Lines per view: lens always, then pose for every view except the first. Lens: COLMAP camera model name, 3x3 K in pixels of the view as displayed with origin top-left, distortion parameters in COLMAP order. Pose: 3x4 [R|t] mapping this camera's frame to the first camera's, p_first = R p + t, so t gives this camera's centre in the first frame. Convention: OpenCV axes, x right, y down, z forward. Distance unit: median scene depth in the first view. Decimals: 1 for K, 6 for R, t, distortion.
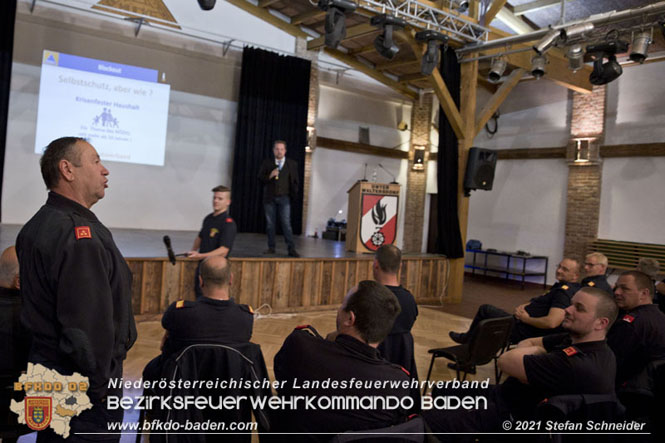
lens RADIAL K [[569.7, 0, 257.4], [0, 569.7, 189.6], [0, 0, 1]] dist [-0.104079, 0.071613]
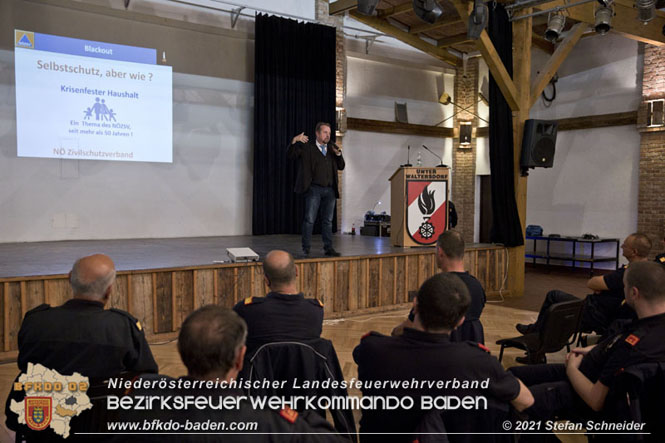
lens RADIAL K [[683.8, 0, 314.1], [0, 683.8, 236.1], [0, 0, 1]] dist [0.014380, 0.000000]
pose [[0.995742, -0.069035, 0.061089, -0.025401], [0.064105, 0.994789, 0.079280, -0.000248], [-0.066244, -0.075027, 0.994979, -0.049254]]
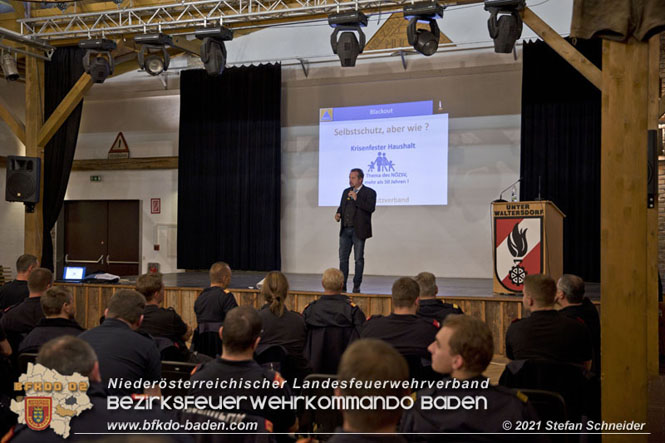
lens RADIAL K [[831.8, 0, 343.0], [0, 831.8, 229.1], [0, 0, 1]] dist [0.091488, 0.000000]
pose [[0.530501, -0.075815, -0.844287, 0.890061], [0.048017, 0.997081, -0.059364, 0.069031], [0.846323, -0.009048, 0.532593, 0.177307]]
